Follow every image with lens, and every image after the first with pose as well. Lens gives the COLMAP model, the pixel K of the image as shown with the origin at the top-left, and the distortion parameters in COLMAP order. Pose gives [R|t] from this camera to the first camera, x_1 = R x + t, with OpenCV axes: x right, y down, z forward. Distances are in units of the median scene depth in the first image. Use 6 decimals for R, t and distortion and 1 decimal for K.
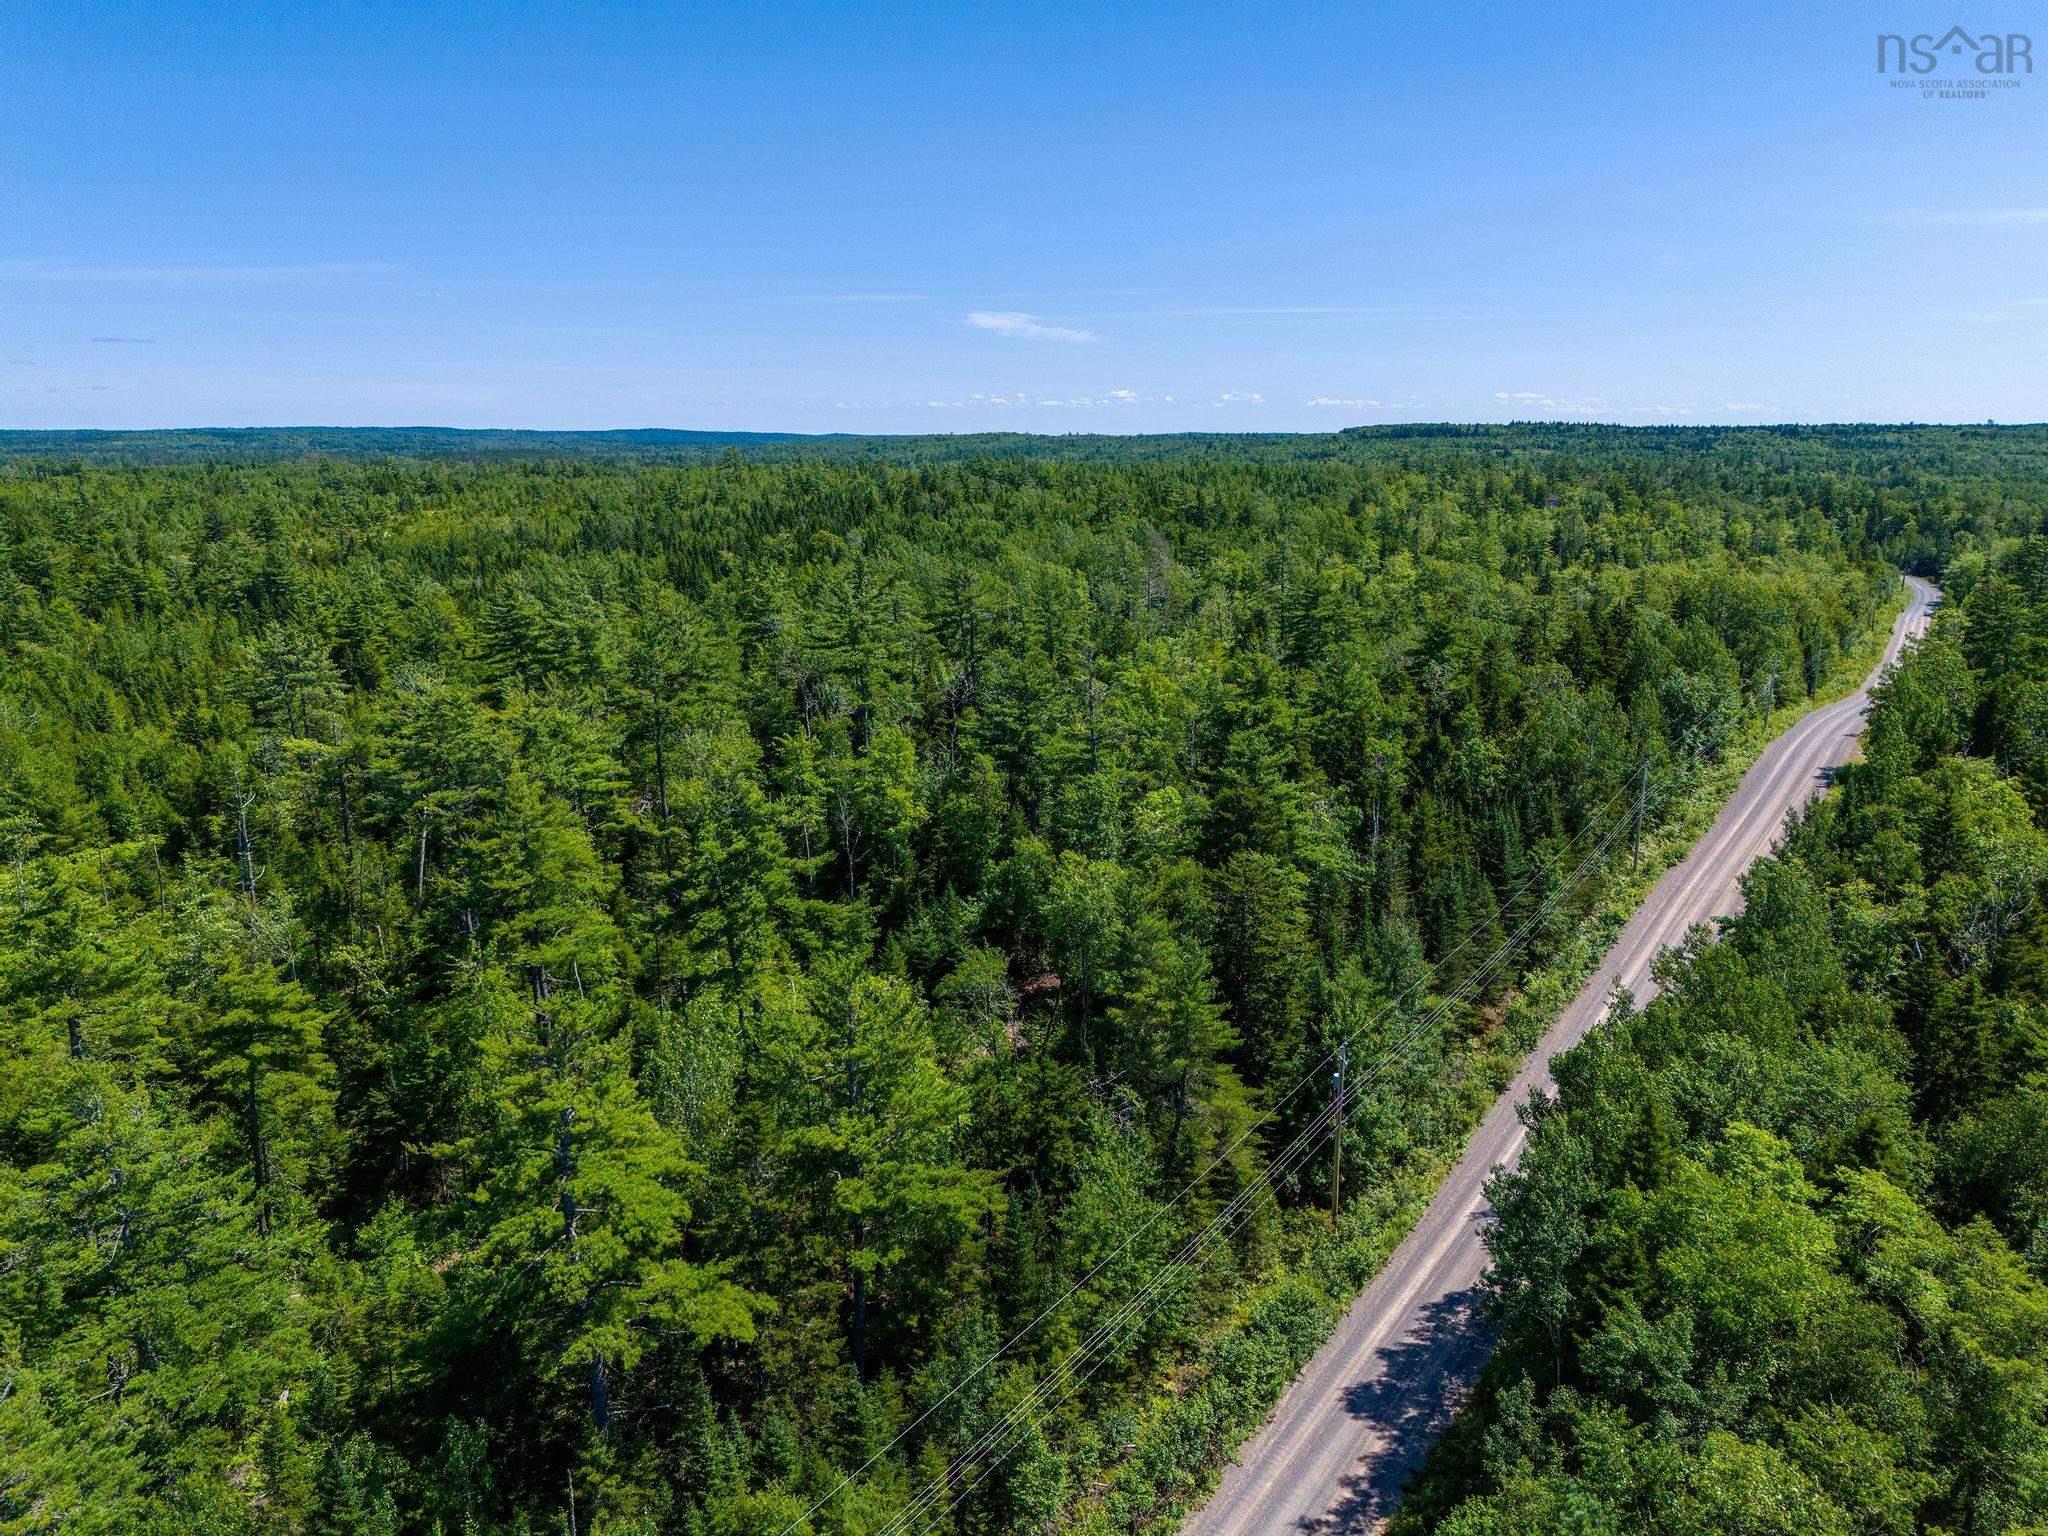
lens RADIAL K [[1456.1, 0, 1014.1], [0, 1456.1, 754.0], [0, 0, 1]] dist [0.049980, -0.032070]
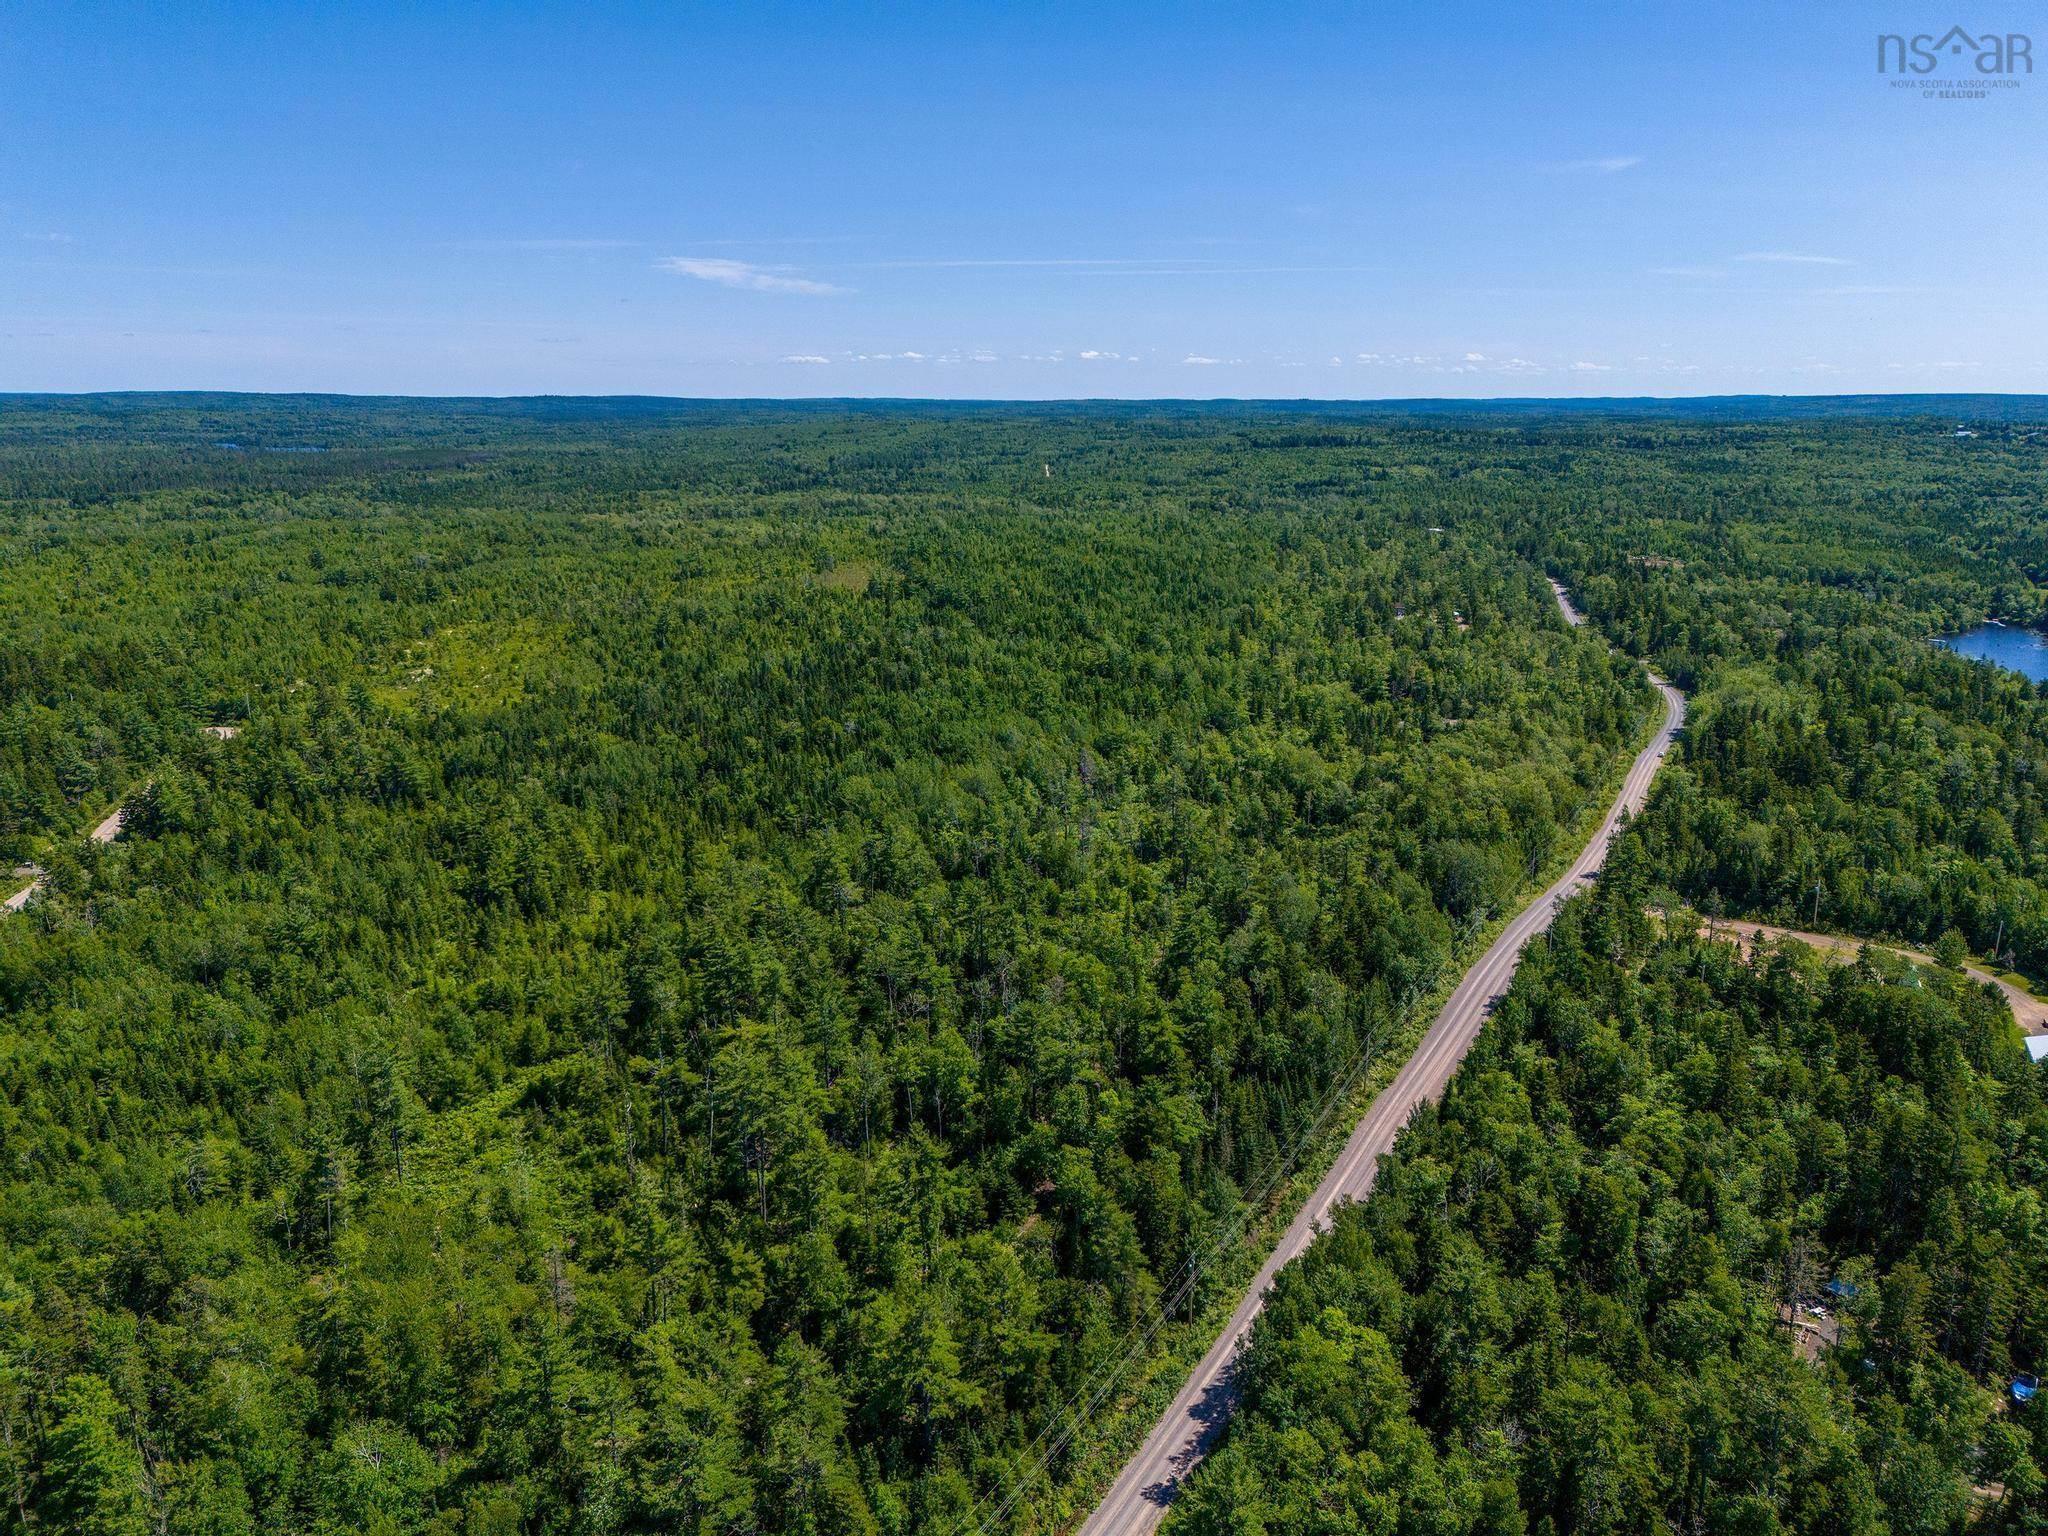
lens RADIAL K [[1456.1, 0, 1011.0], [0, 1456.1, 767.7], [0, 0, 1]] dist [0.049980, -0.032070]
pose [[0.997893, -0.012053, 0.063757, -0.210004], [0.009557, 0.999181, 0.039319, -0.697867], [-0.064179, -0.038627, 0.997191, -1.323595]]
